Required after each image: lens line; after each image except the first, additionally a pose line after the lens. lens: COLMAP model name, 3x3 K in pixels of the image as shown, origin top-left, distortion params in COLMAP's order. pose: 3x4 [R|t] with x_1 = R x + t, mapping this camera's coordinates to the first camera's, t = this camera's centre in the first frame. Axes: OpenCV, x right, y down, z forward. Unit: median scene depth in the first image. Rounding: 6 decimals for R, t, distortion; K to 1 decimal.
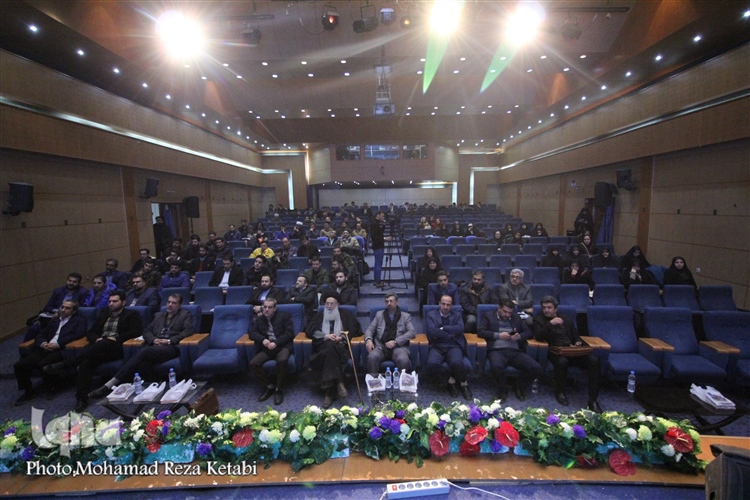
lens RADIAL K [[355.0, 0, 375.0], [0, 355.0, 250.0], [0, 0, 1]] dist [-0.000507, -0.000405]
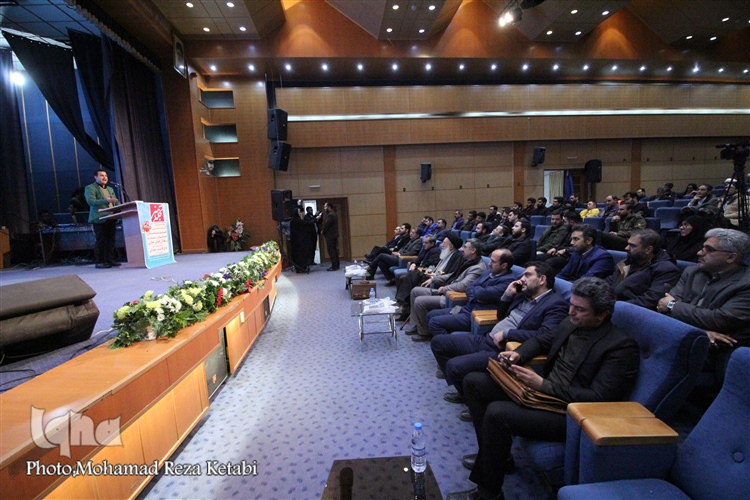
lens RADIAL K [[355.0, 0, 375.0], [0, 355.0, 250.0], [0, 0, 1]] dist [-0.000507, -0.000405]
pose [[0.131529, 0.116990, -0.984385, 0.761415], [-0.080397, 0.991000, 0.107034, 0.068664], [0.988047, 0.065063, 0.139751, 0.584767]]
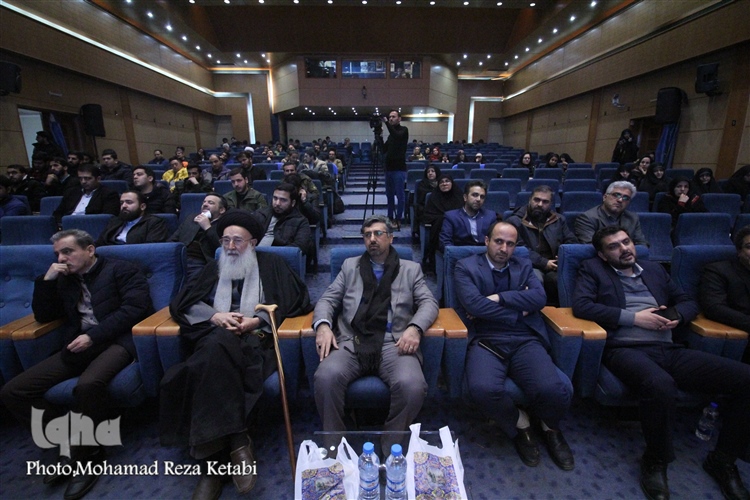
lens RADIAL K [[355.0, 0, 375.0], [0, 355.0, 250.0], [0, 0, 1]] dist [-0.000507, -0.000405]
pose [[0.998822, 0.000812, 0.048518, 0.018495], [-0.006505, 0.993077, 0.117286, 0.093809], [-0.048087, -0.117463, 0.991912, 0.478015]]
